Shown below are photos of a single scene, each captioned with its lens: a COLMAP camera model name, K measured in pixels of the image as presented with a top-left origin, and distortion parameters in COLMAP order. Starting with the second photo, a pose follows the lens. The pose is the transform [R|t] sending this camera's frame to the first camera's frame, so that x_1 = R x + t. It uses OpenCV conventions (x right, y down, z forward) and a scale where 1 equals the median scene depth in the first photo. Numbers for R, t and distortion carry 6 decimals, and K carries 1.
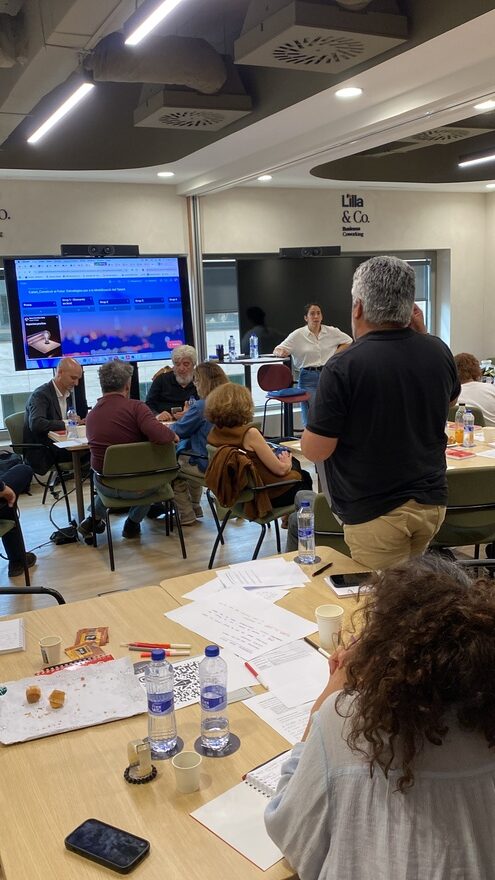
lens RADIAL K [[767.9, 0, 246.6], [0, 767.9, 440.6], [0, 0, 1]] dist [0.127738, -0.302393]
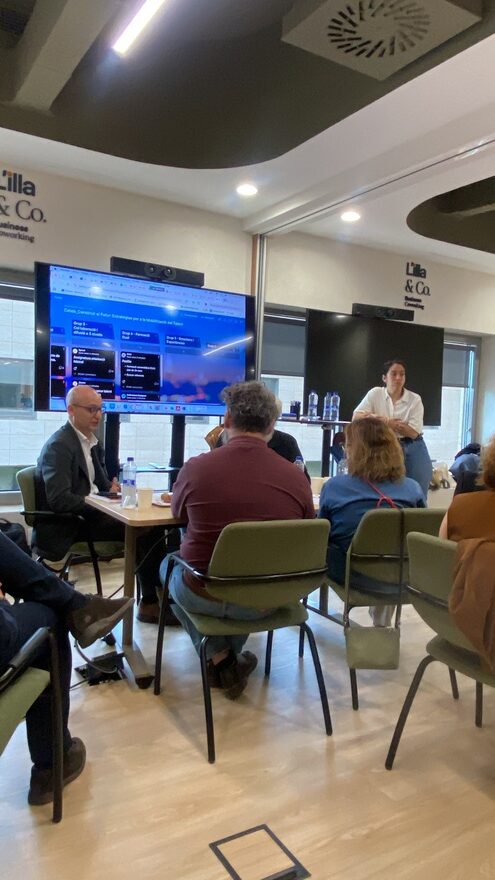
lens RADIAL K [[615.0, 0, 240.8], [0, 615.0, 432.3], [0, 0, 1]] dist [0.146351, -0.166842]
pose [[0.992795, 0.078730, 0.090327, -0.146606], [-0.064794, 0.986863, -0.147994, 0.005723], [-0.100792, 0.141075, 0.984855, 0.377535]]
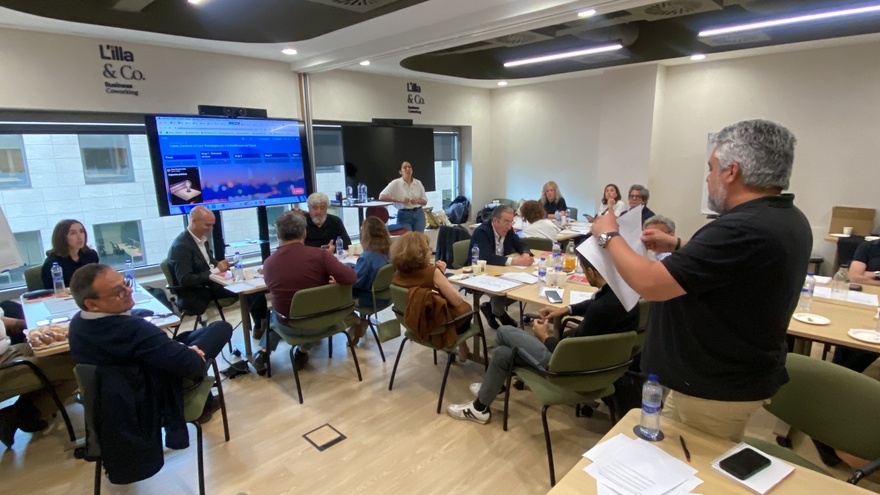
lens RADIAL K [[471.8, 0, 436.6], [0, 471.8, 253.6], [0, 0, 1]] dist [0.004216, -0.001220]
pose [[0.942747, -0.044808, 0.330486, -0.142723], [0.038284, 0.998923, 0.026228, -0.037528], [-0.331305, -0.012074, 0.943446, 0.216621]]
